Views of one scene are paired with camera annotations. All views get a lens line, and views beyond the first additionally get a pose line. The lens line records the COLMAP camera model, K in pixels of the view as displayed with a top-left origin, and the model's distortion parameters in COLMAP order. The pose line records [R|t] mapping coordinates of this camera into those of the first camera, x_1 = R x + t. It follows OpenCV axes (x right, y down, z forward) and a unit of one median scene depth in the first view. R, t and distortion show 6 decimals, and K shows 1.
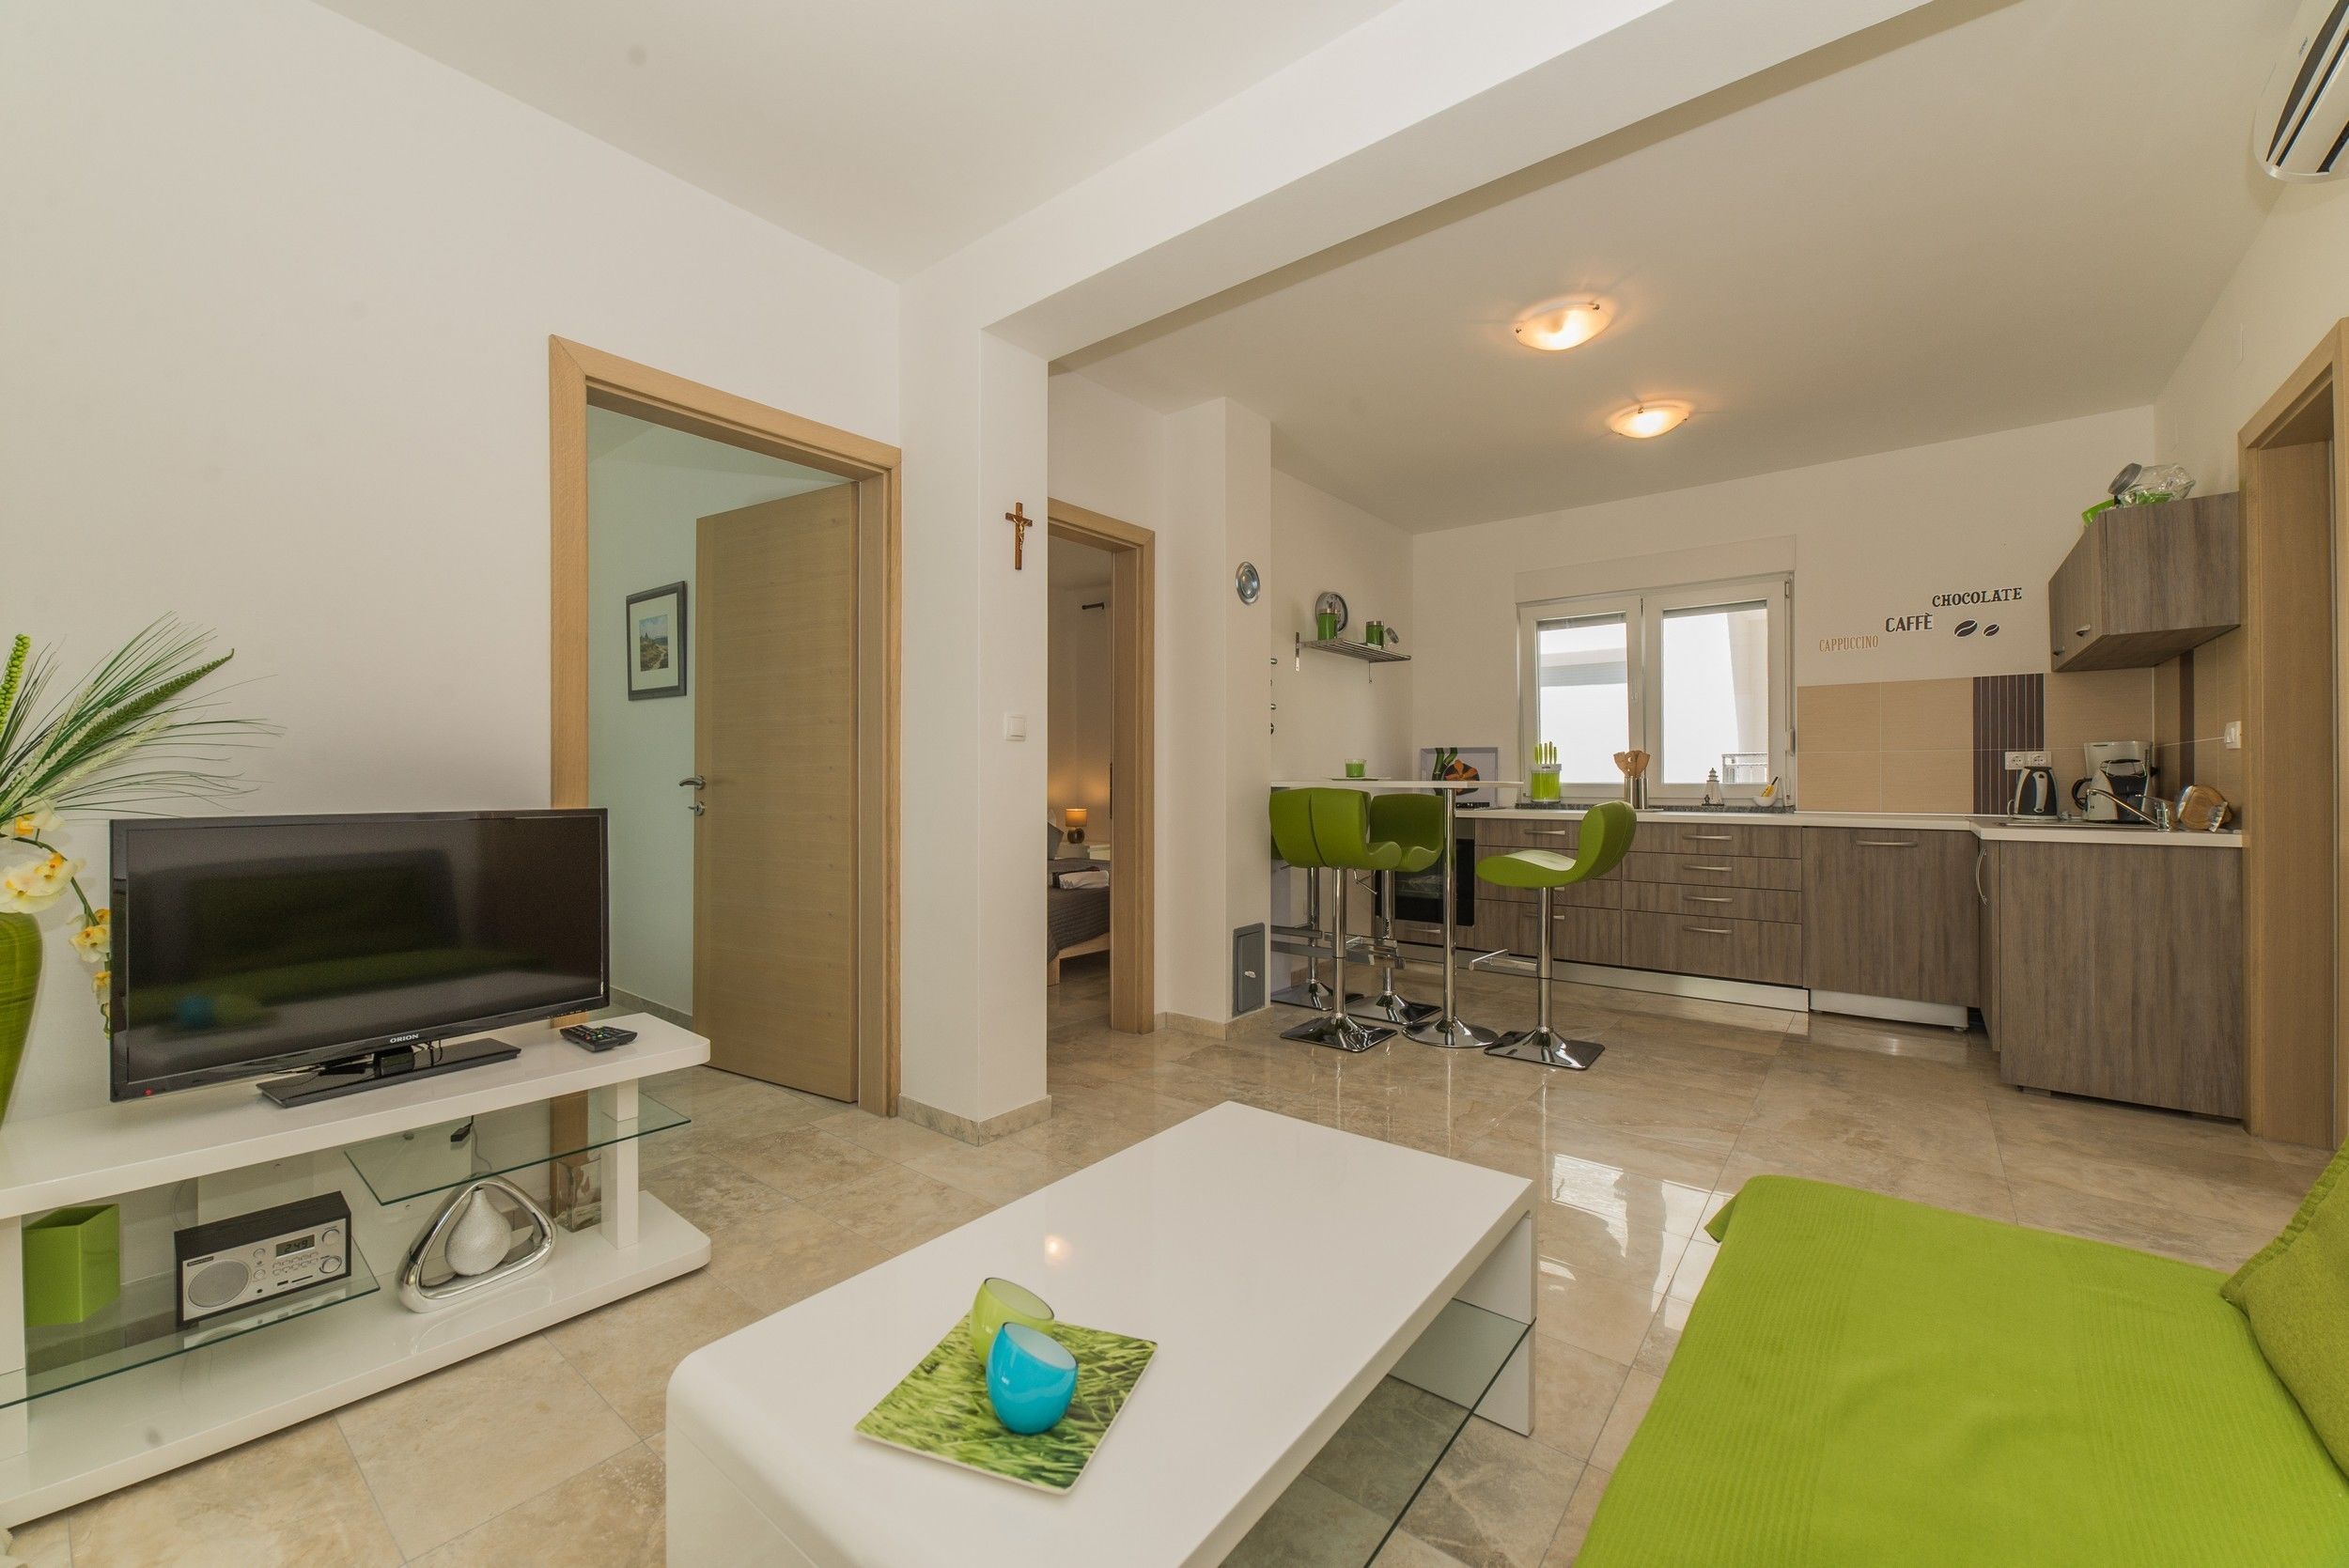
lens RADIAL K [[921.1, 0, 1160.4], [0, 921.1, 780.5], [0, 0, 1]] dist [-0.024772, 0.011967]
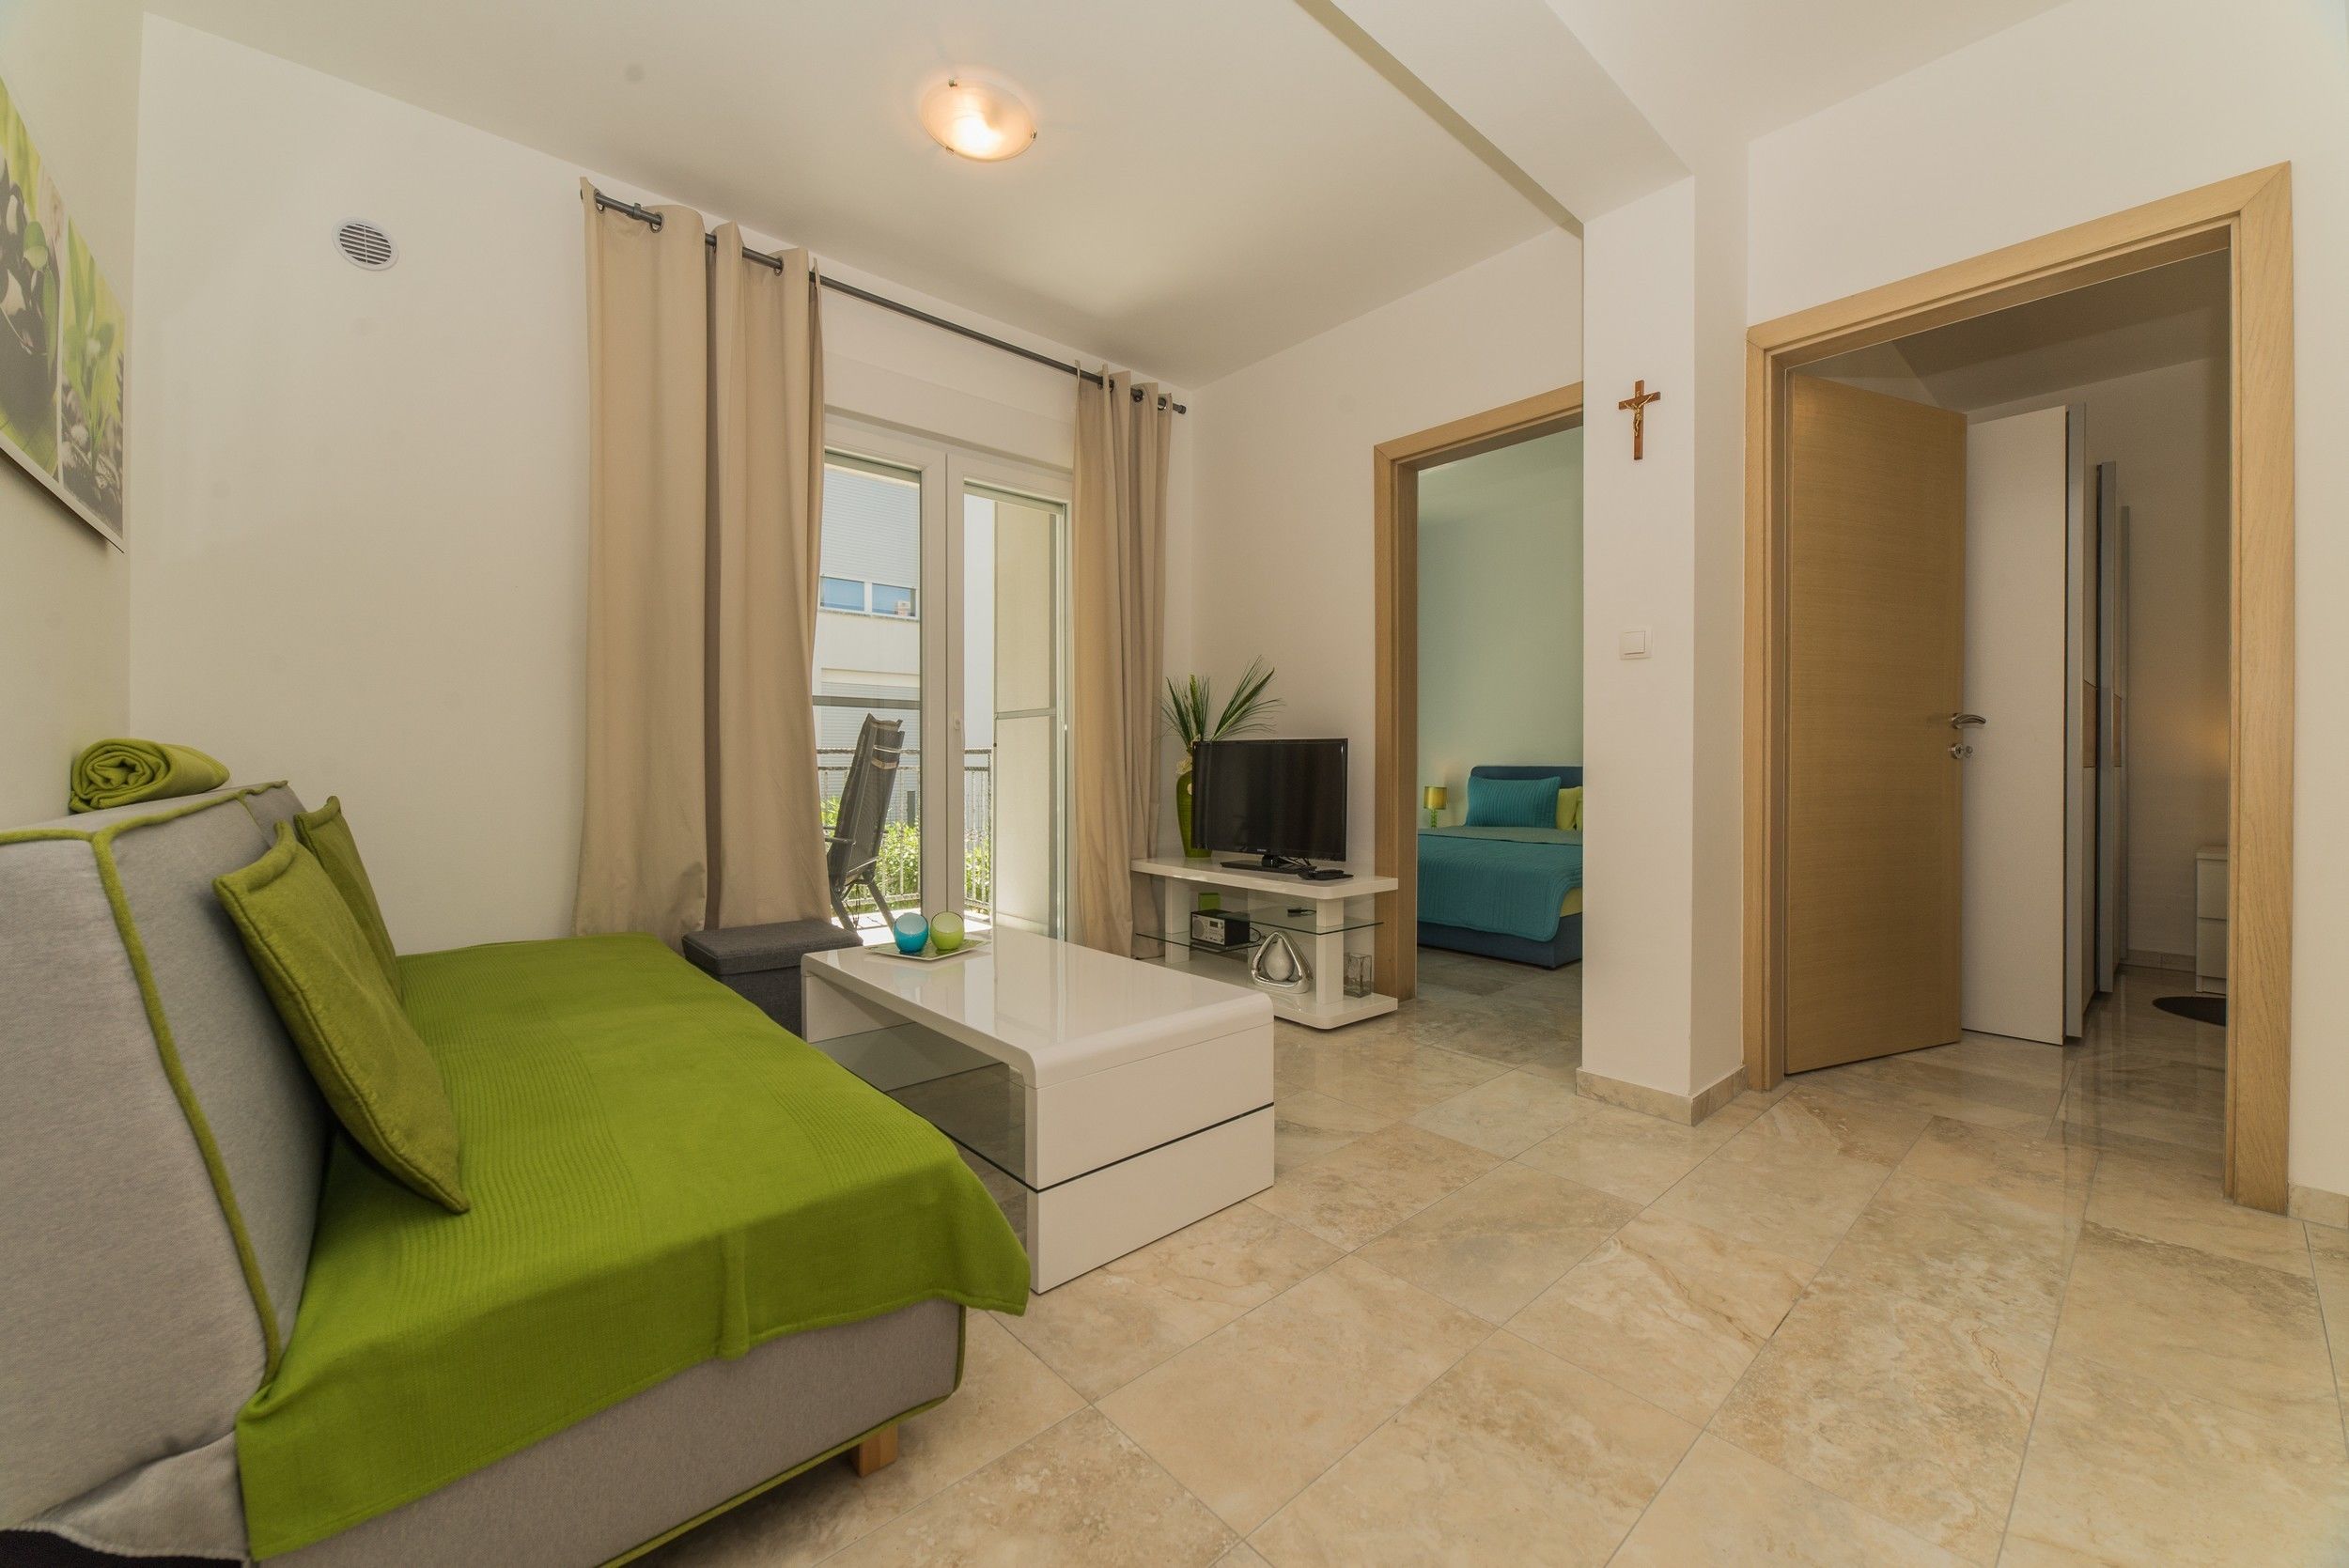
lens RADIAL K [[911.8, 0, 1183.6], [0, 911.8, 758.6], [0, 0, 1]] dist [0.001942, 0.000263]
pose [[-0.151764, -0.003464, -0.988411, 0.712907], [0.000021, 0.999994, -0.003508, 0.049964], [0.988417, -0.000553, -0.151763, 0.666209]]
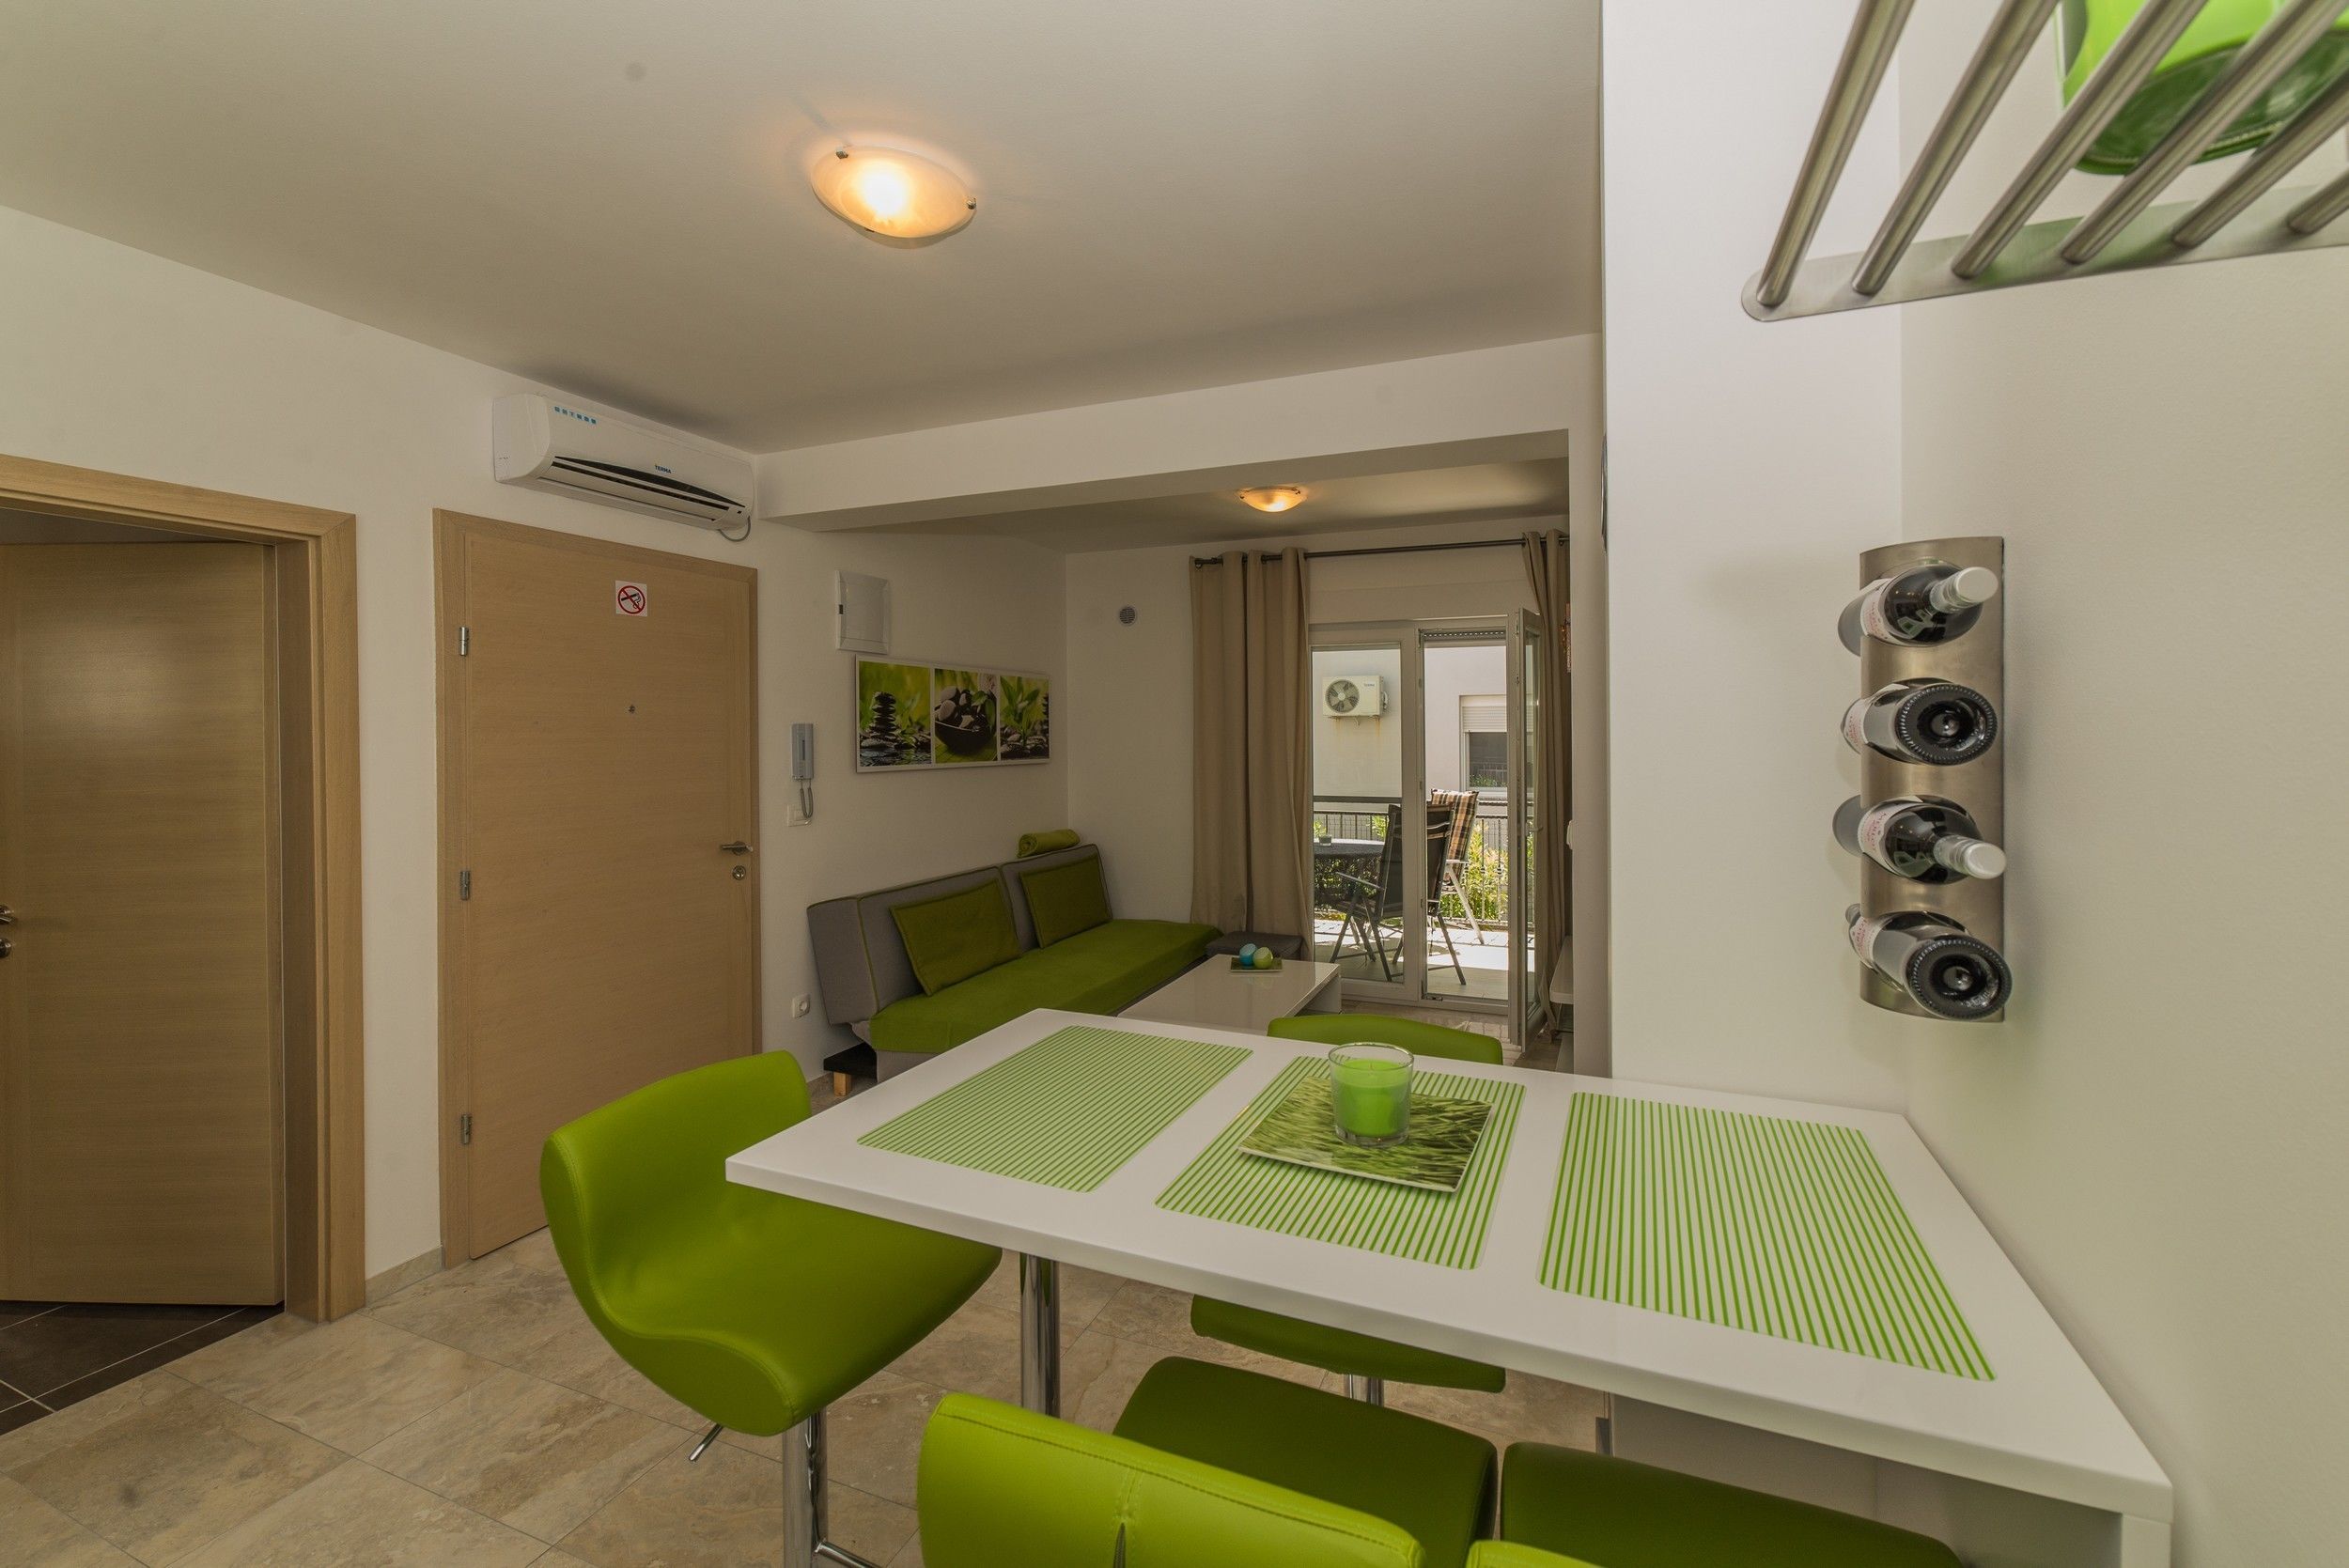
lens RADIAL K [[889.5, 0, 1172.7], [0, 889.5, 749.1], [0, 0, 1]] dist [-0.001235, -0.000159]
pose [[-0.968717, 0.013334, -0.247811, 0.421072], [0.010219, 0.999852, 0.013852, -0.151097], [0.247959, 0.010887, -0.968709, 1.663110]]
